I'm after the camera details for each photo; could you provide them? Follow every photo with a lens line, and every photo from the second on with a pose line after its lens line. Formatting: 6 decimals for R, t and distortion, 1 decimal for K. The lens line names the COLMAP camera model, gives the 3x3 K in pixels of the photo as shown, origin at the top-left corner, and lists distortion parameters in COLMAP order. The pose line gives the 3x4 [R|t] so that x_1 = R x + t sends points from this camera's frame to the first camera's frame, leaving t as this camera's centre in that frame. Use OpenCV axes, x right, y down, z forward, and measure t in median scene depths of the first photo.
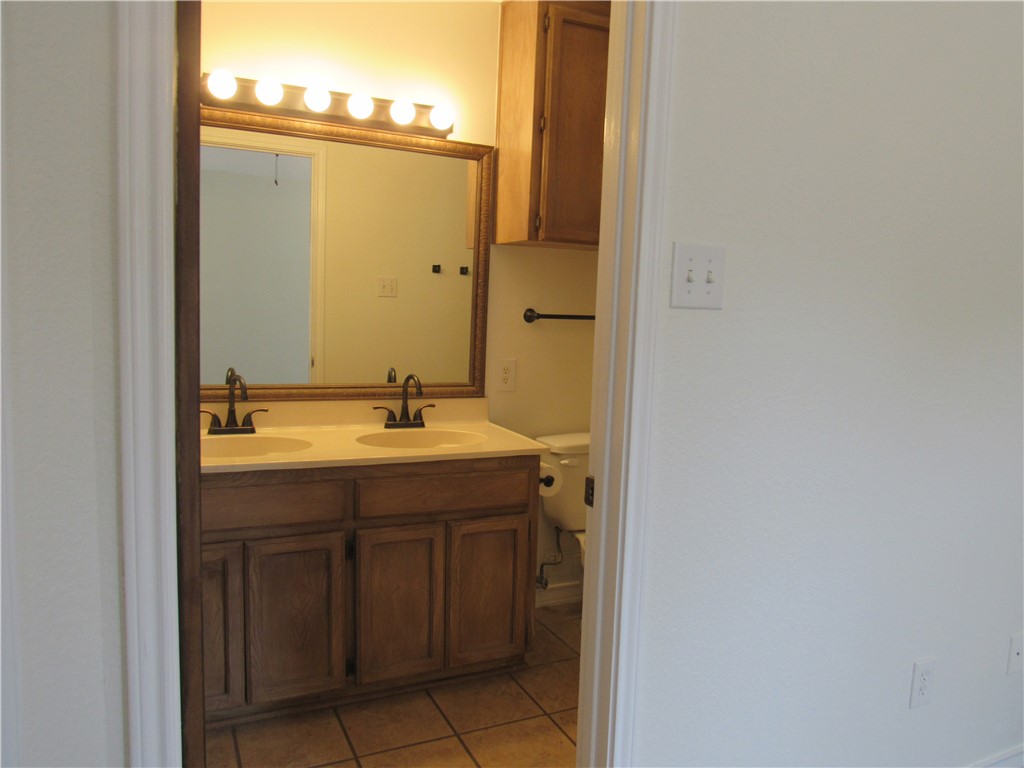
lens RADIAL K [[756.0, 0, 513.0], [0, 756.0, 381.5], [0, 0, 1]] dist [-0.006046, -0.002393]
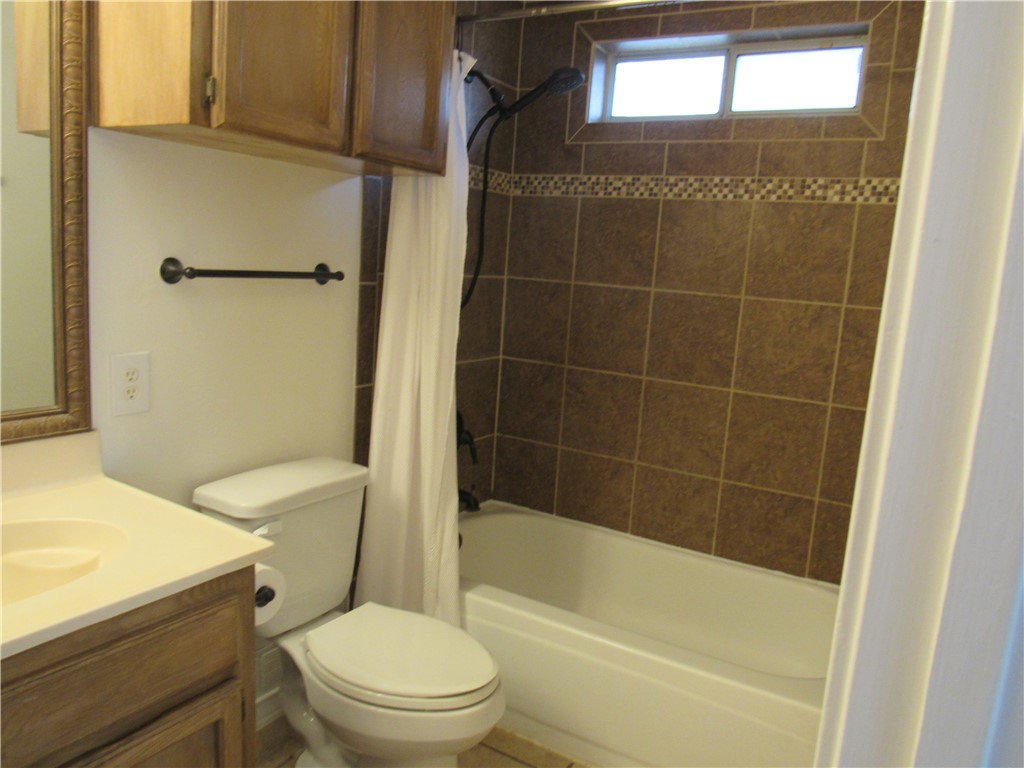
lens RADIAL K [[756.0, 0, 513.0], [0, 756.0, 381.5], [0, 0, 1]] dist [-0.006046, -0.002393]
pose [[0.839374, -0.065528, 0.539591, -0.073968], [0.018053, 0.995520, 0.092814, -0.056891], [-0.543255, -0.068164, 0.836796, 0.429107]]
